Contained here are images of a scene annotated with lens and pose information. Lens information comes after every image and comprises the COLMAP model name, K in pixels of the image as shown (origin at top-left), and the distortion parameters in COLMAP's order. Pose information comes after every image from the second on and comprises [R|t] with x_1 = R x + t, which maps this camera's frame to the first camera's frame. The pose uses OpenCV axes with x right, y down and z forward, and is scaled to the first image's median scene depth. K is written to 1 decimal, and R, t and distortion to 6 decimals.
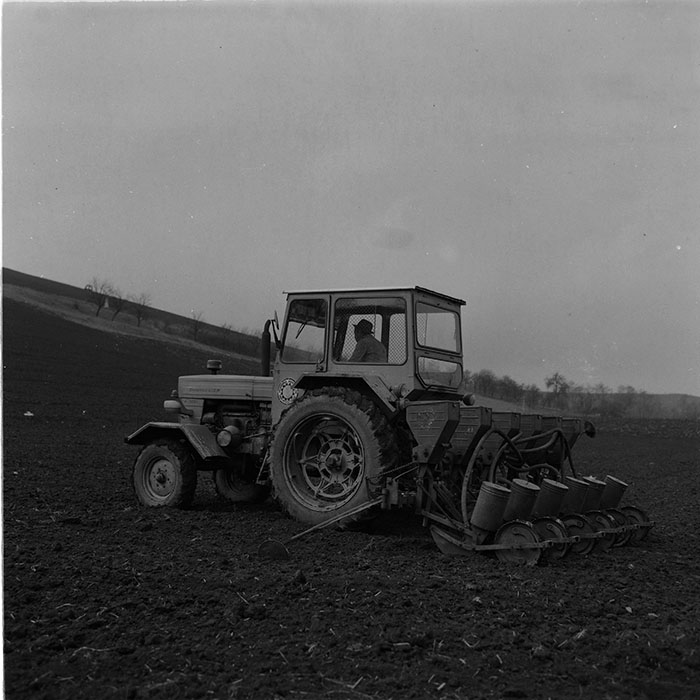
lens RADIAL K [[954.4, 0, 350.0], [0, 954.4, 350.0], [0, 0, 1]] dist [0.016402, 0.001520]
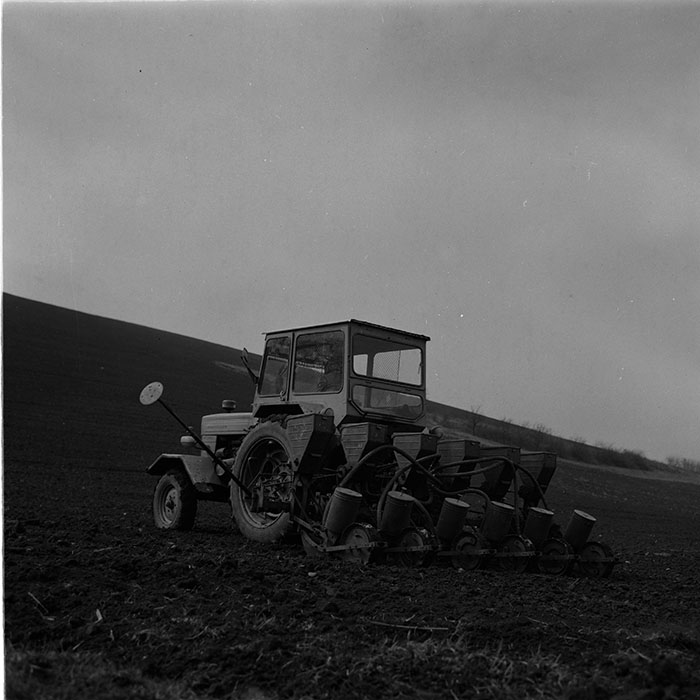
lens RADIAL K [[954.4, 0, 350.0], [0, 954.4, 350.0], [0, 0, 1]] dist [0.016402, 0.001520]
pose [[0.958320, -0.024328, -0.284659, 0.337197], [-0.003677, 0.995235, -0.097438, 0.065417], [0.285673, 0.094424, 0.953664, -0.018460]]
